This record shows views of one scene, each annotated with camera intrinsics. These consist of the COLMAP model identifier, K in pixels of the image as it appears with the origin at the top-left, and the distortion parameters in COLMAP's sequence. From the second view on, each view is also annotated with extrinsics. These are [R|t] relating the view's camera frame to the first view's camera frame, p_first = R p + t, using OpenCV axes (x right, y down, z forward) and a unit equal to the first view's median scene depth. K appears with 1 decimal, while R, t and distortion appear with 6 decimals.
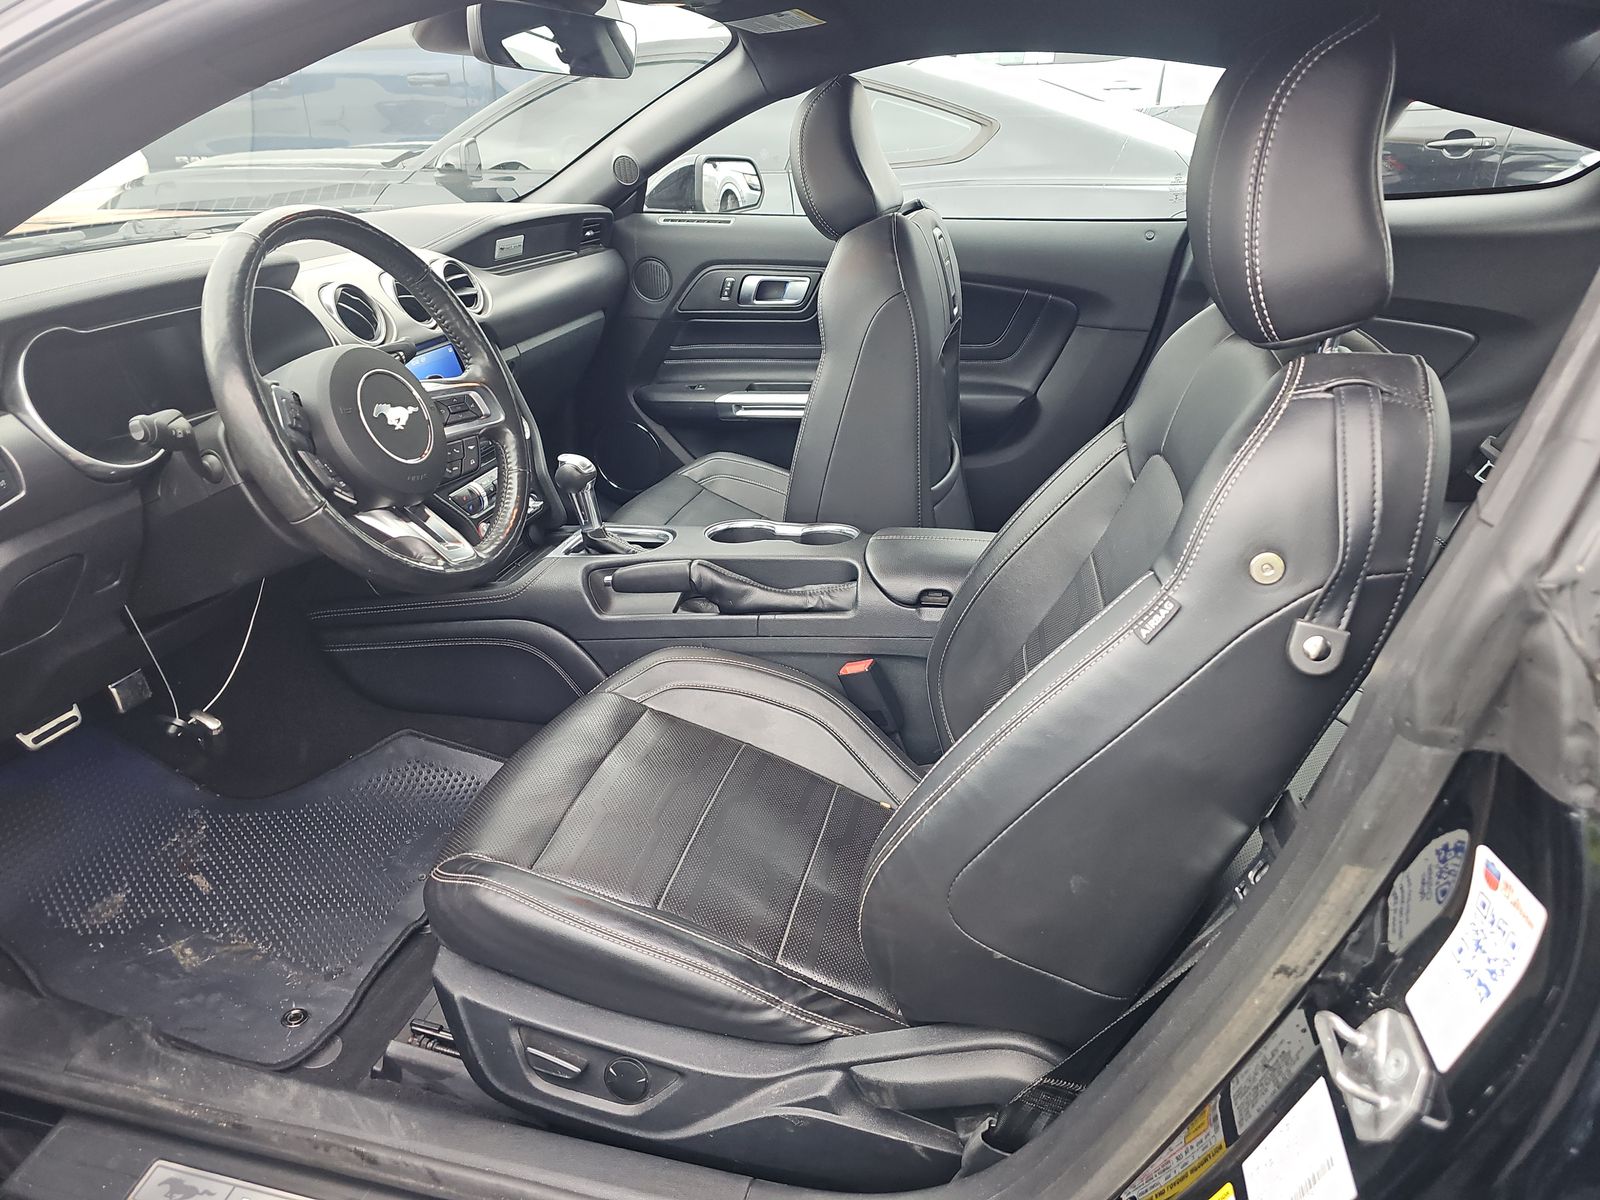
lens RADIAL K [[1060.8, 0, 823.1], [0, 1060.8, 597.4], [0, 0, 1]] dist [0.057520, -0.051428]
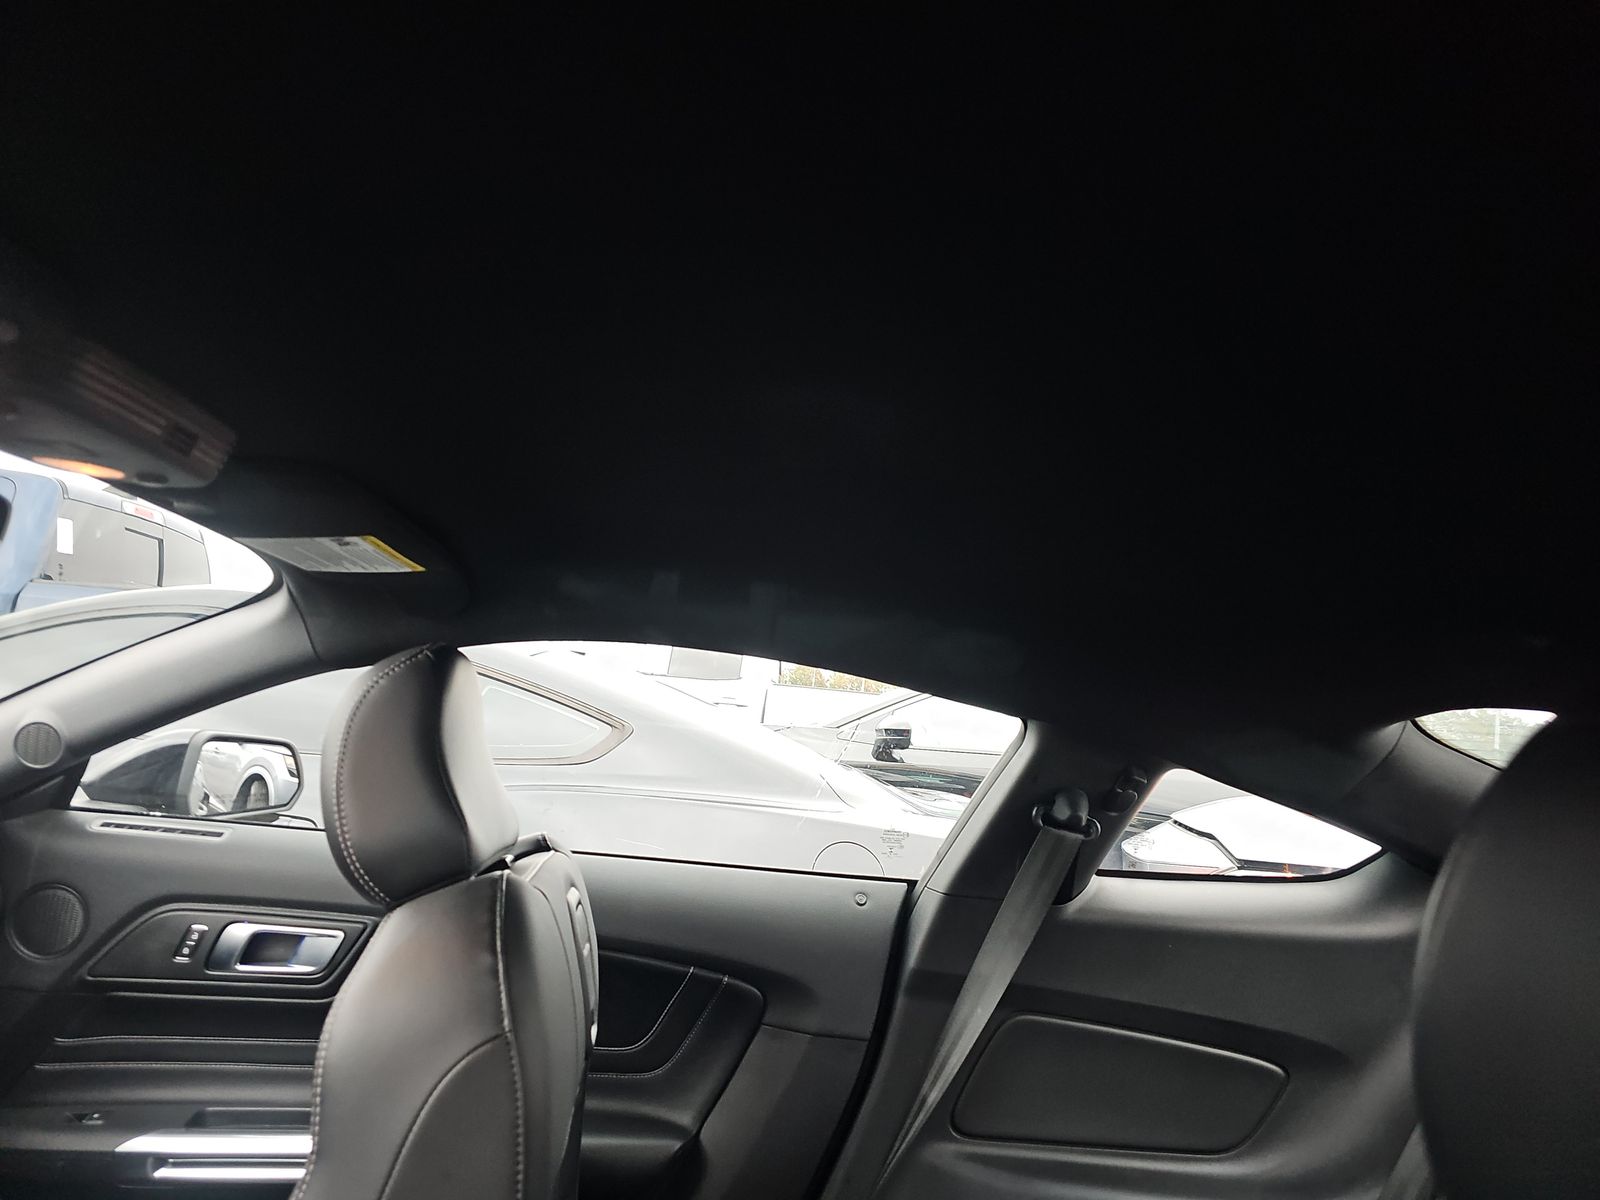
lens RADIAL K [[1060.8, 0, 823.1], [0, 1060.8, 597.4], [0, 0, 1]] dist [0.057520, -0.051428]
pose [[0.931237, 0.143481, 0.334978, 0.009891], [0.045825, 0.865822, -0.498250, -0.146109], [-0.361521, 0.479339, 0.799710, 0.311932]]
